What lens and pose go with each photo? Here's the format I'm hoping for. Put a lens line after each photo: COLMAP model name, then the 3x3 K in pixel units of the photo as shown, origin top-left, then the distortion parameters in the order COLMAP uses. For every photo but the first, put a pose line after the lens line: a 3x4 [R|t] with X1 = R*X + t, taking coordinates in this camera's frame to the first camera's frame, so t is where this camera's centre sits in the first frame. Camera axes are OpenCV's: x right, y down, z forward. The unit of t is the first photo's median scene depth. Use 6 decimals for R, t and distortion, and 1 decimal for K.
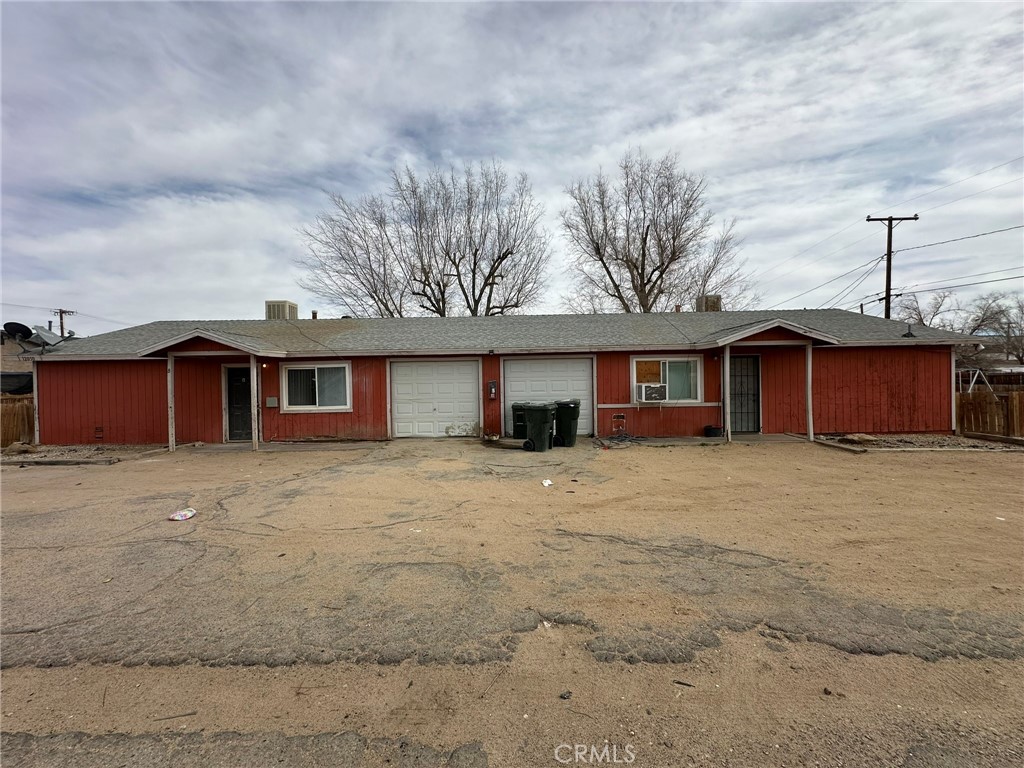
lens RADIAL K [[409.1, 0, 512.2], [0, 409.1, 382.3], [0, 0, 1]] dist [-0.002645, -0.000364]
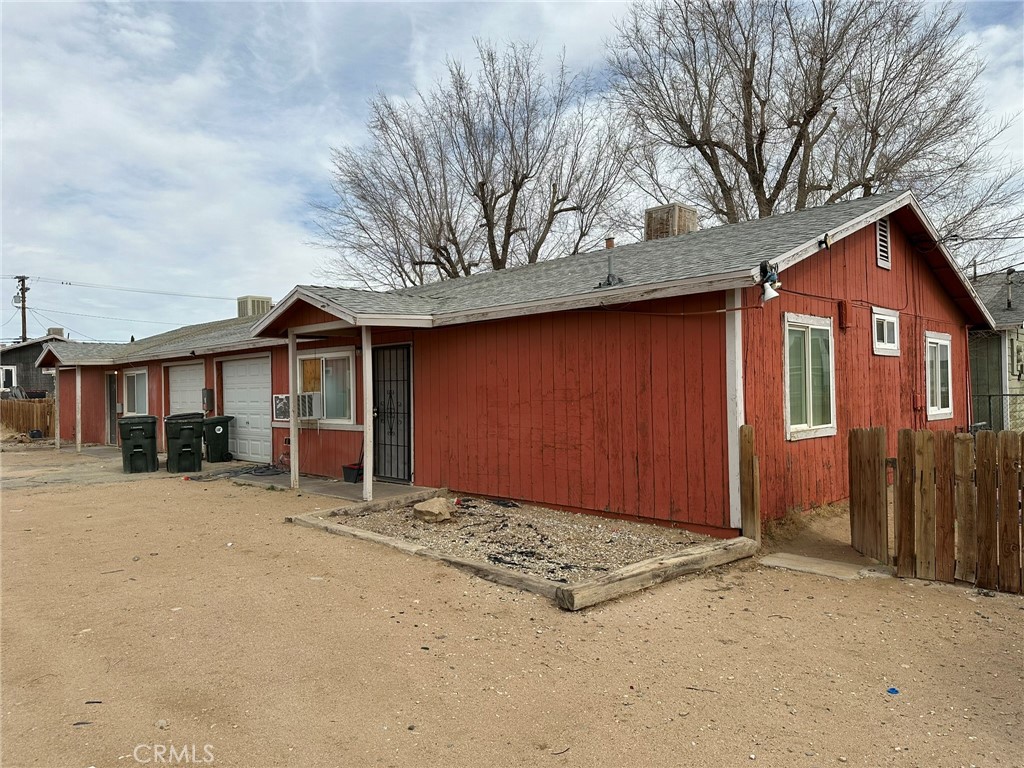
lens RADIAL K [[751.2, 0, 512.0], [0, 751.2, 384.0], [0, 0, 1]] dist [0.075474, -0.004175]
pose [[0.691818, 0.000269, -0.722072, 1.436428], [-0.001977, 0.999997, -0.001521, -0.010102], [0.722069, 0.002480, 0.691817, 0.387318]]
